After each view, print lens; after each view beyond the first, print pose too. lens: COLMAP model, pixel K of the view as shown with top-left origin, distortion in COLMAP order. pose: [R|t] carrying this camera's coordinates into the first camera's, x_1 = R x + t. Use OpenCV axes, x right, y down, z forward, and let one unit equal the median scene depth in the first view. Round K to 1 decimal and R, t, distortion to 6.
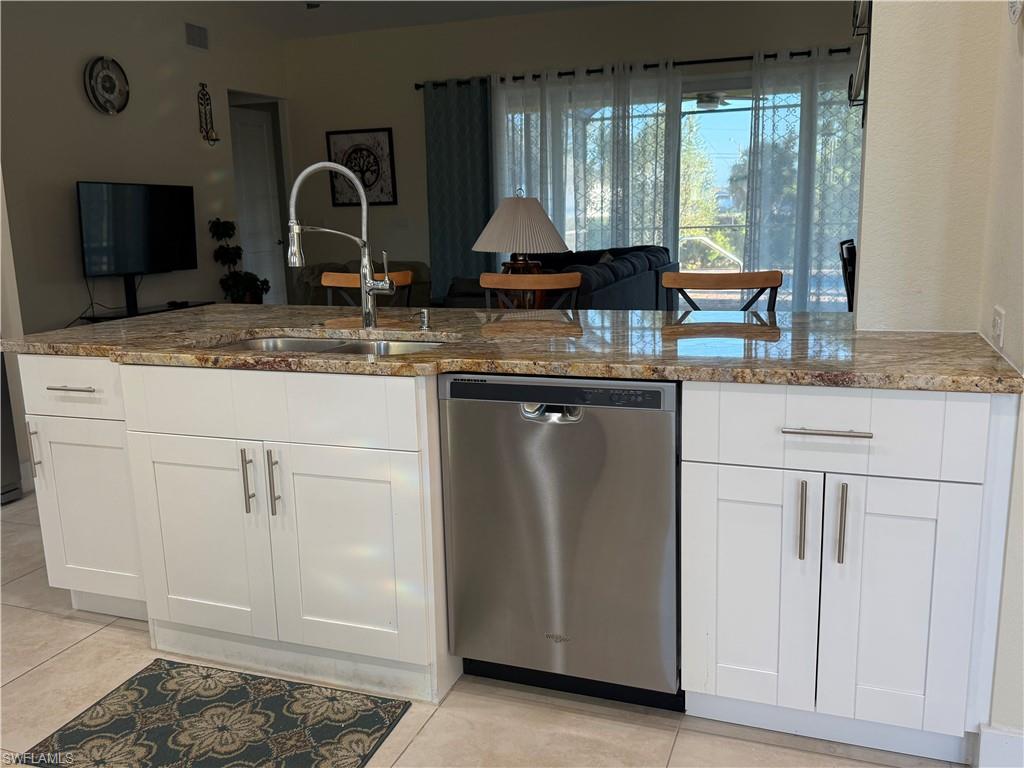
lens RADIAL K [[889.8, 0, 540.5], [0, 889.8, 372.0], [0, 0, 1]] dist [0.069279, -0.087324]
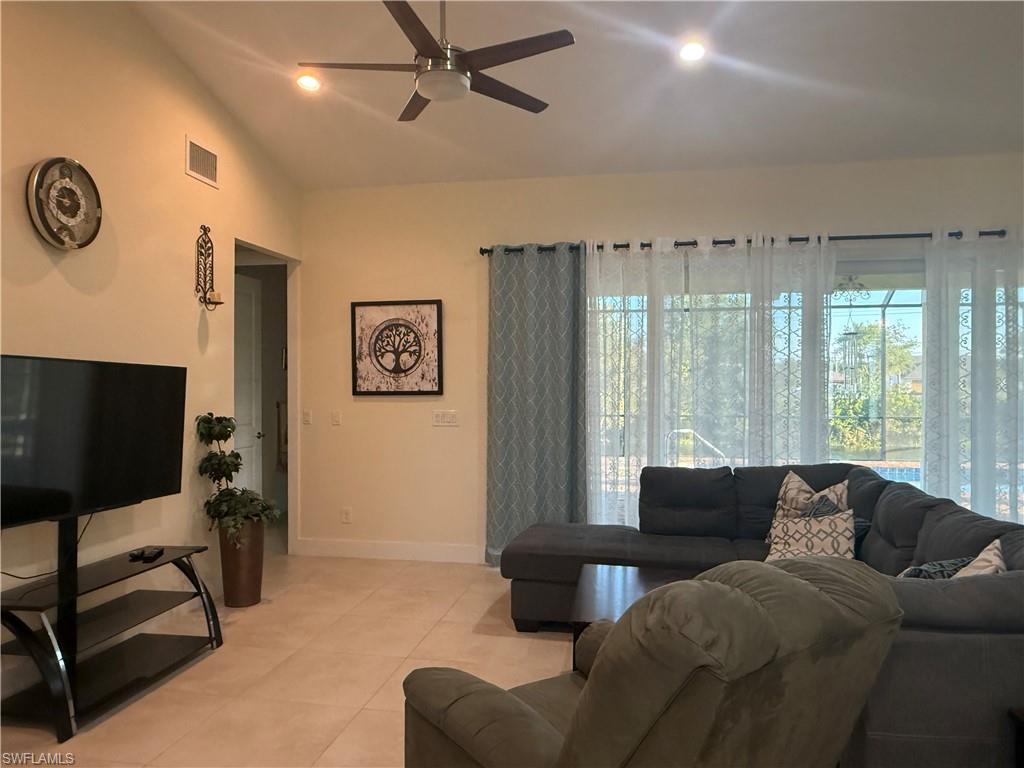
lens RADIAL K [[718.0, 0, 553.1], [0, 718.0, 382.0], [0, 0, 1]] dist [-0.008248, -0.014298]
pose [[0.980670, 0.025647, 0.193981, -0.199937], [0.011268, 0.982326, -0.186841, -0.085343], [-0.195345, 0.185415, 0.963048, 0.398996]]
